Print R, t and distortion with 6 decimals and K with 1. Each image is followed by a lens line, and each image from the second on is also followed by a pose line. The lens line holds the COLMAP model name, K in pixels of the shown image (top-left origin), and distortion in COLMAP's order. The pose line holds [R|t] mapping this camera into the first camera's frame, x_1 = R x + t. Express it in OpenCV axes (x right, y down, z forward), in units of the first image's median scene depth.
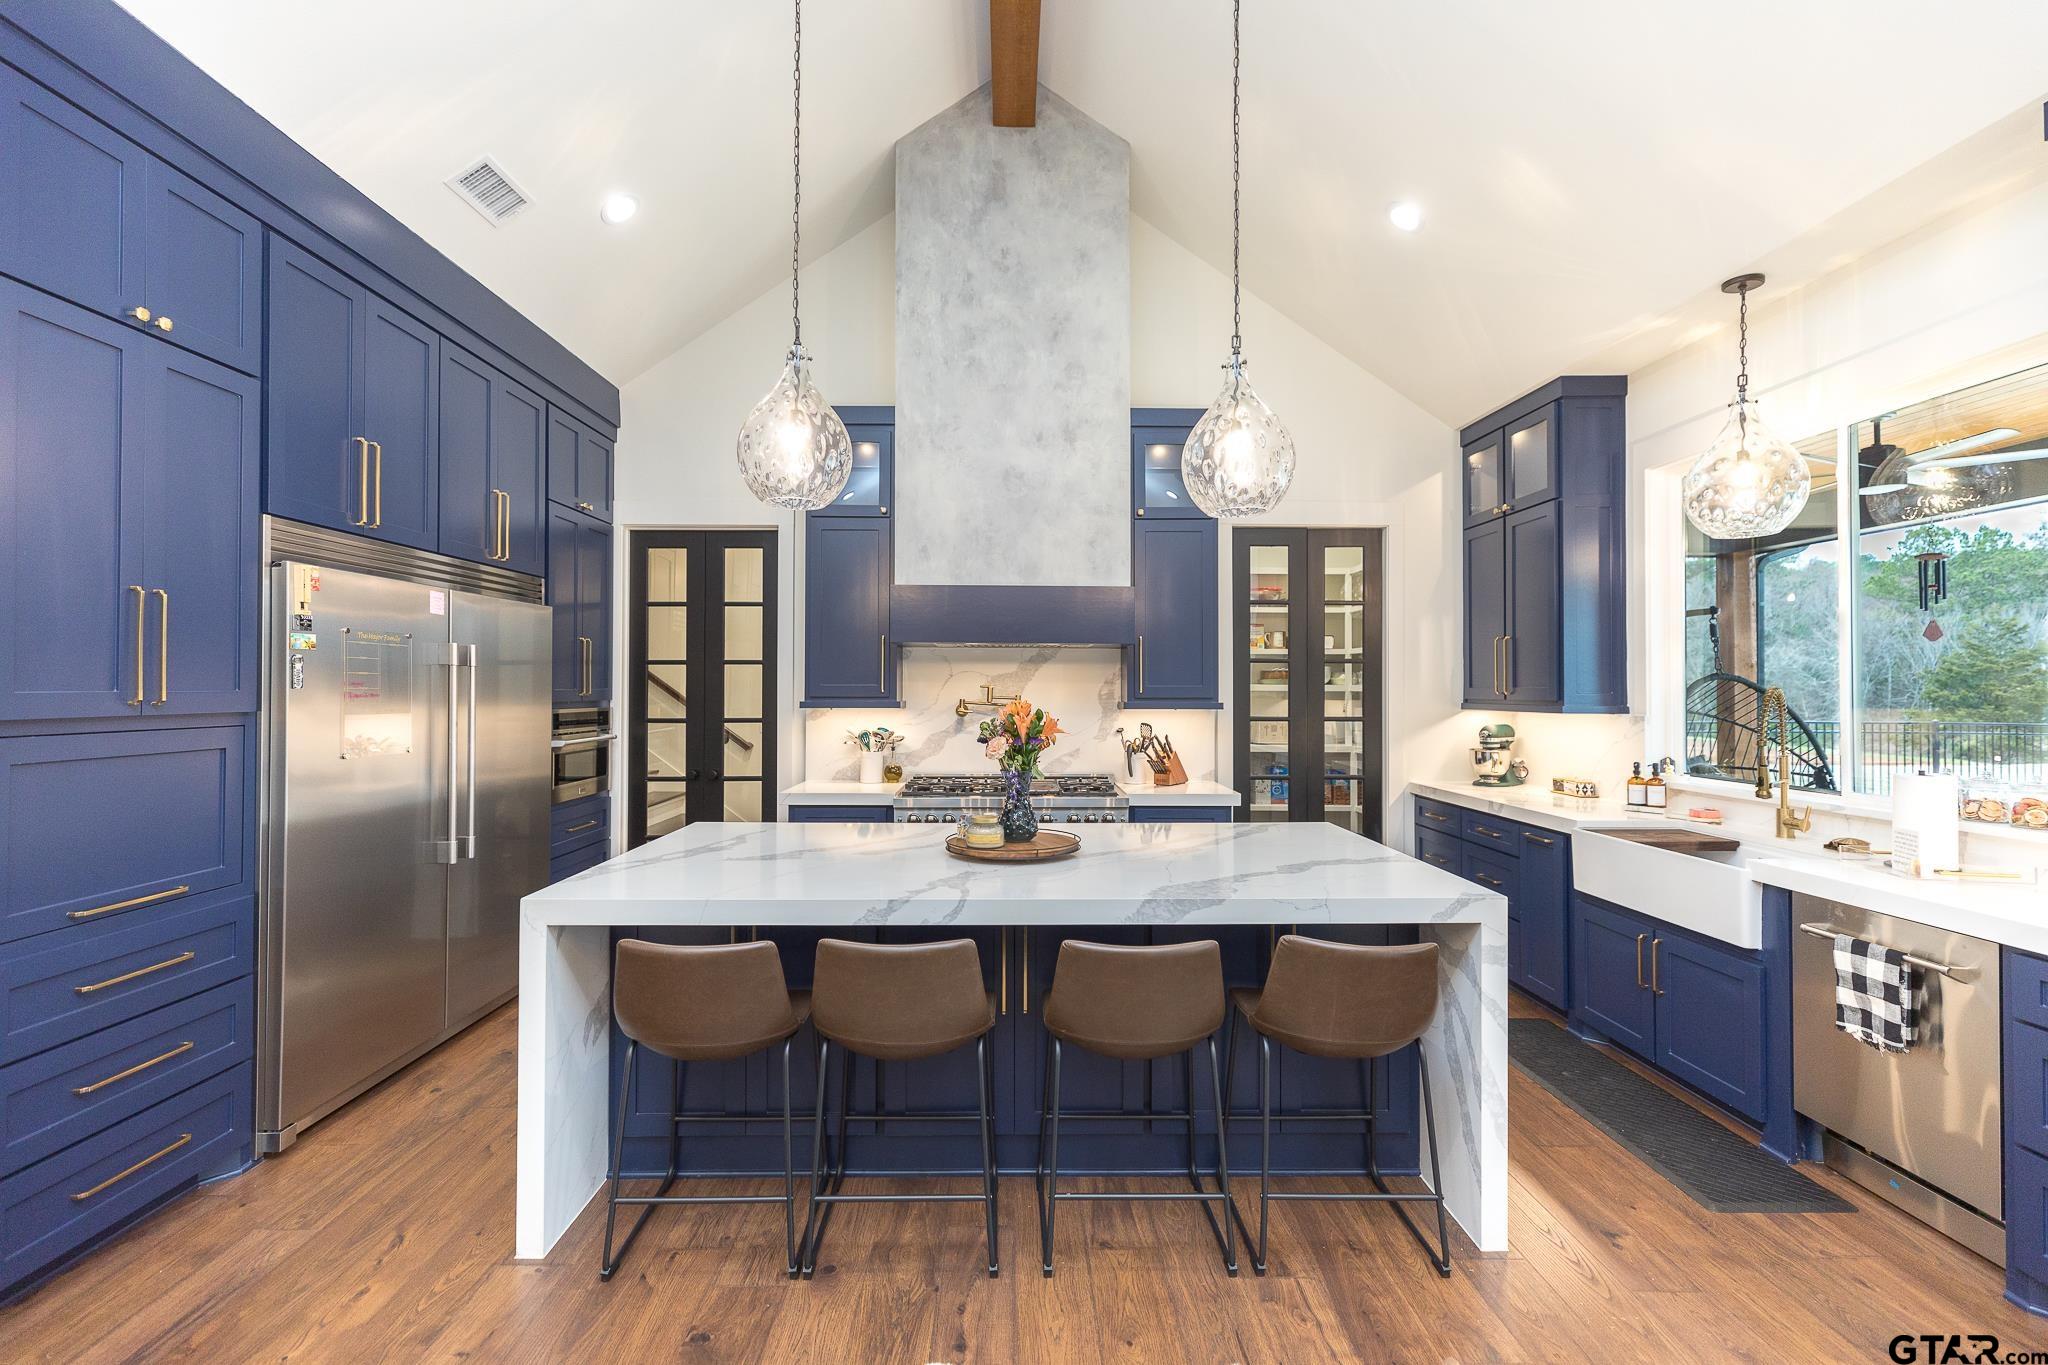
lens RADIAL K [[925.7, 0, 1019.1], [0, 925.7, 680.4], [0, 0, 1]] dist [0.005513, 0.000501]
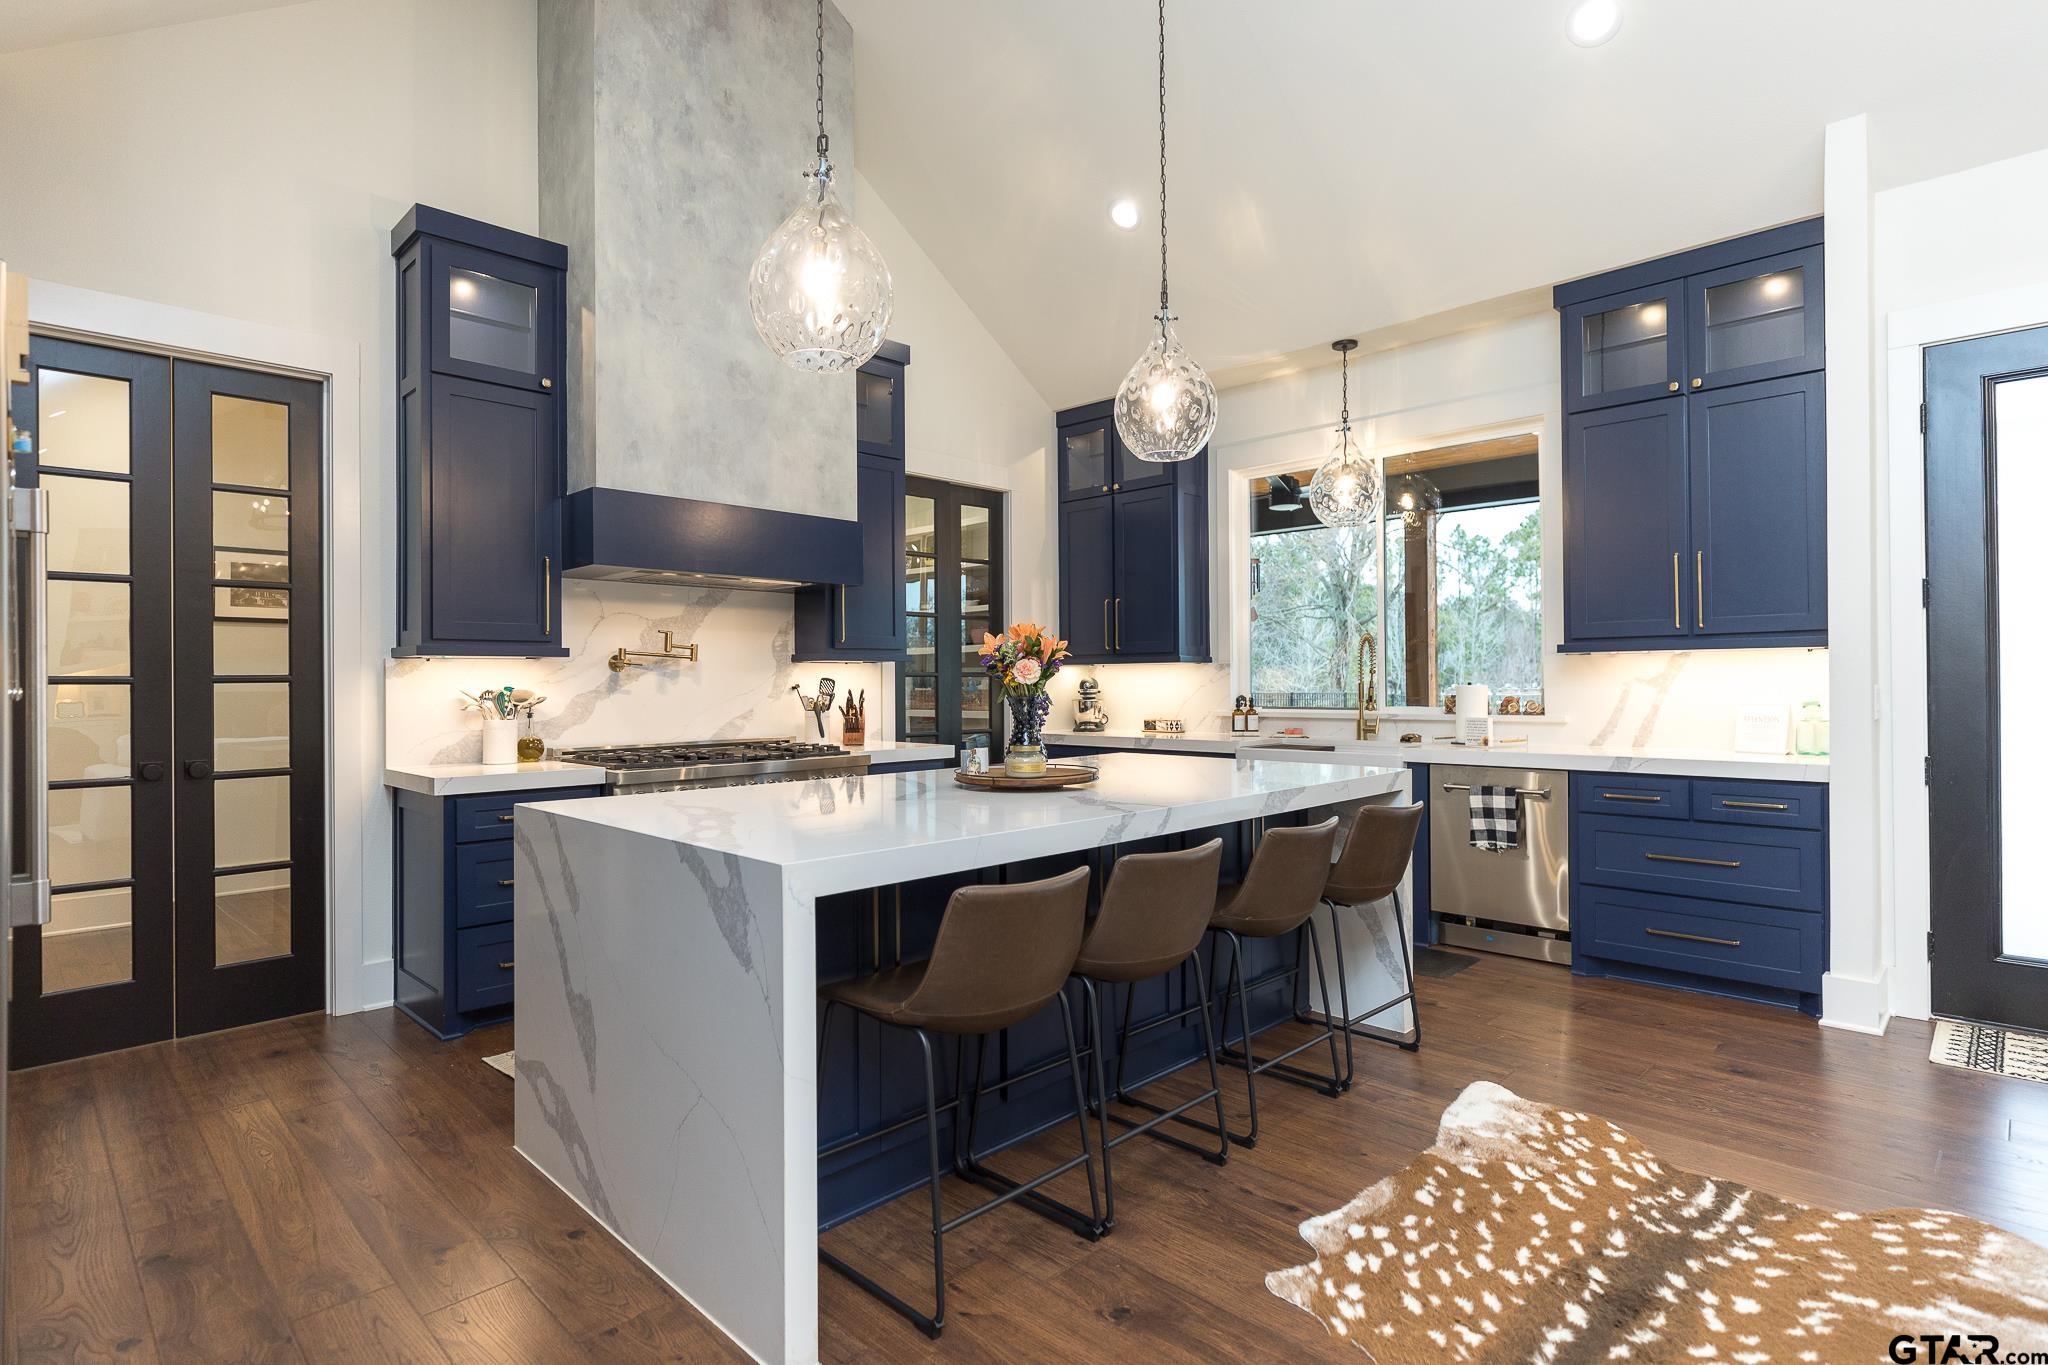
lens RADIAL K [[1045.3, 0, 1025.8], [0, 1045.3, 681.3], [0, 0, 1]] dist [-0.001624, 0.000319]
pose [[0.706931, -0.006425, 0.707253, -0.483827], [0.003782, 0.999979, 0.005304, 0.048926], [-0.707272, -0.001074, 0.706940, 0.164231]]
